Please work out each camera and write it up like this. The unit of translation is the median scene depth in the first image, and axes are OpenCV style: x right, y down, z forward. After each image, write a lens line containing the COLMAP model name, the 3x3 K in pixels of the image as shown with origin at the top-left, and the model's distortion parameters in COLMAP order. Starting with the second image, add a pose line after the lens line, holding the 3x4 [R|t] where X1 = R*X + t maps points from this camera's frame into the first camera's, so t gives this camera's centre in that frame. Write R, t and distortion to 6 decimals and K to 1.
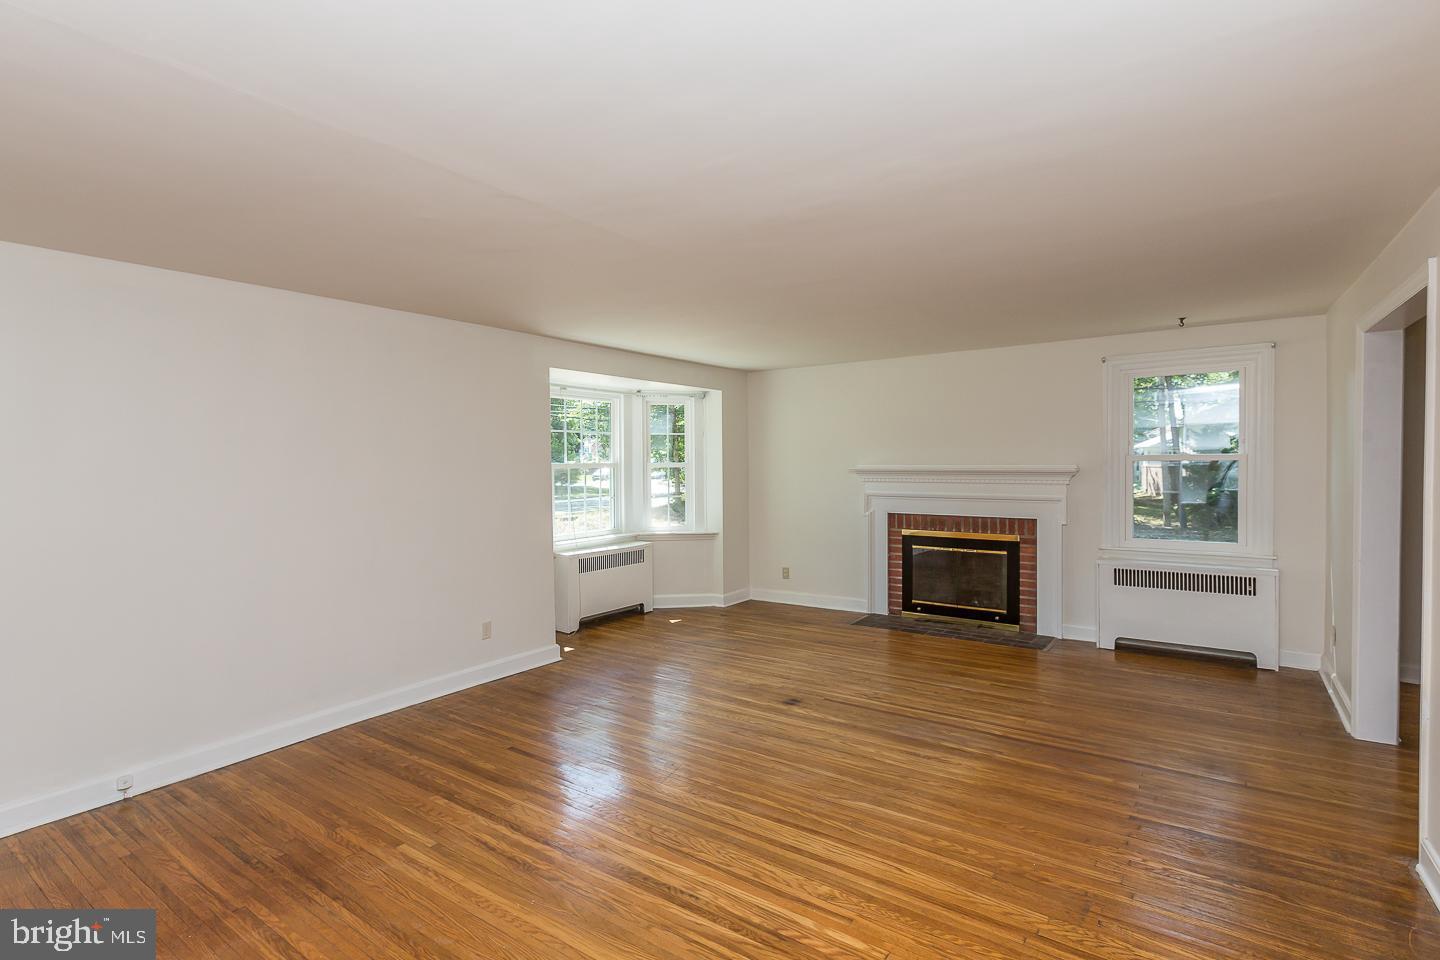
lens RADIAL K [[629.4, 0, 760.1], [0, 629.4, 473.0], [0, 0, 1]] dist [-0.001211, -0.000030]
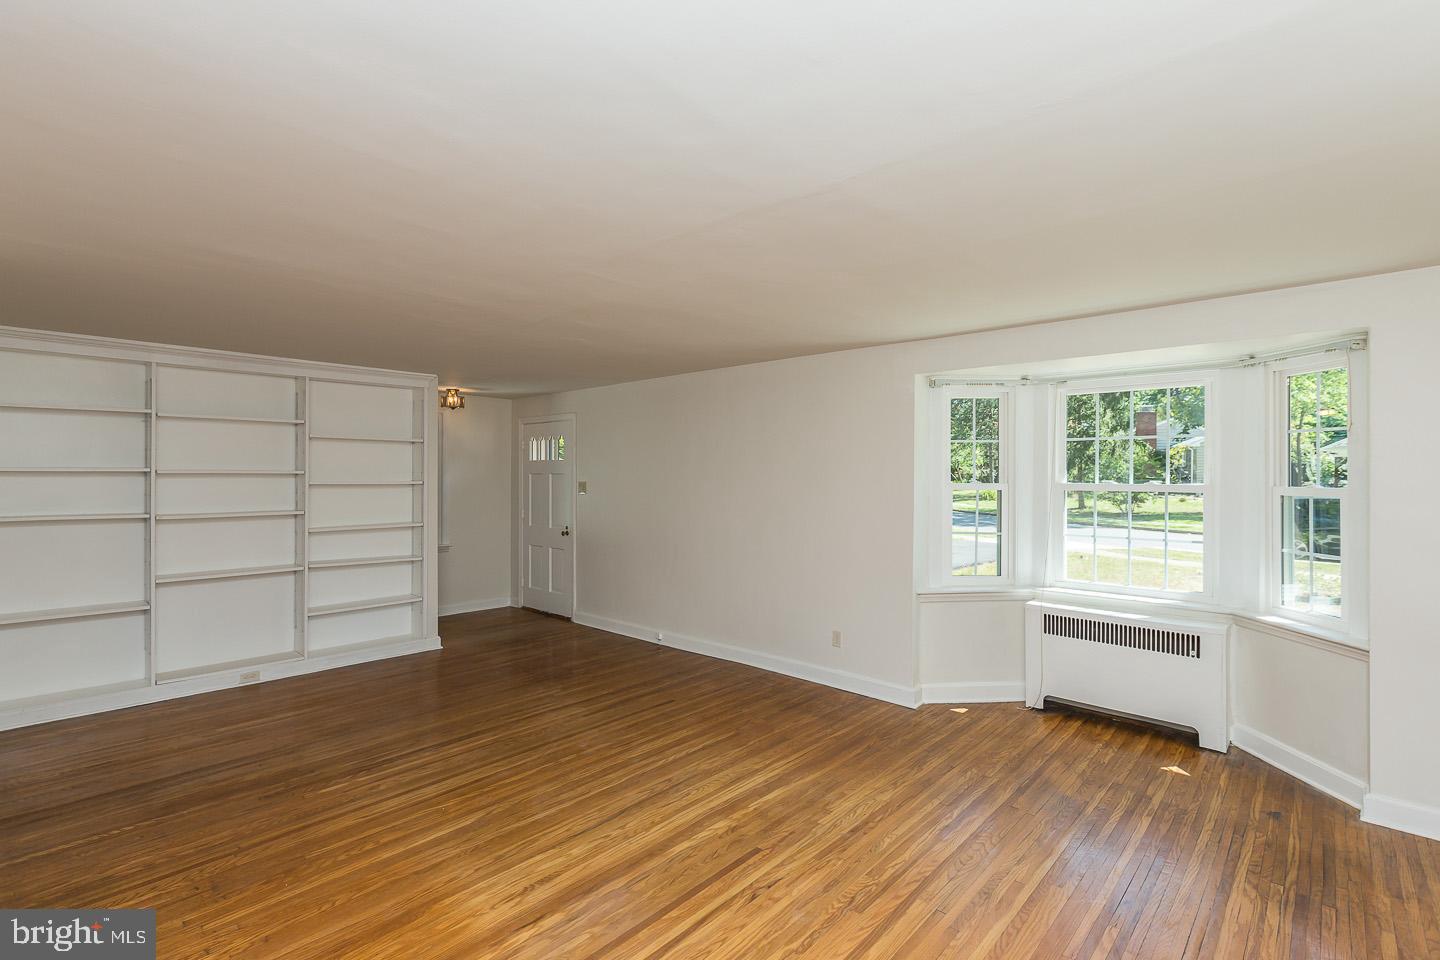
lens RADIAL K [[716.3, 0, 720.0], [0, 716.3, 480.0], [0, 0, 1]] dist [-0.000403, -0.000453]
pose [[-0.155278, 0.016454, -0.987734, 0.716105], [-0.021660, 0.999564, 0.020056, -0.031998], [0.987633, 0.024509, -0.154854, 0.912097]]
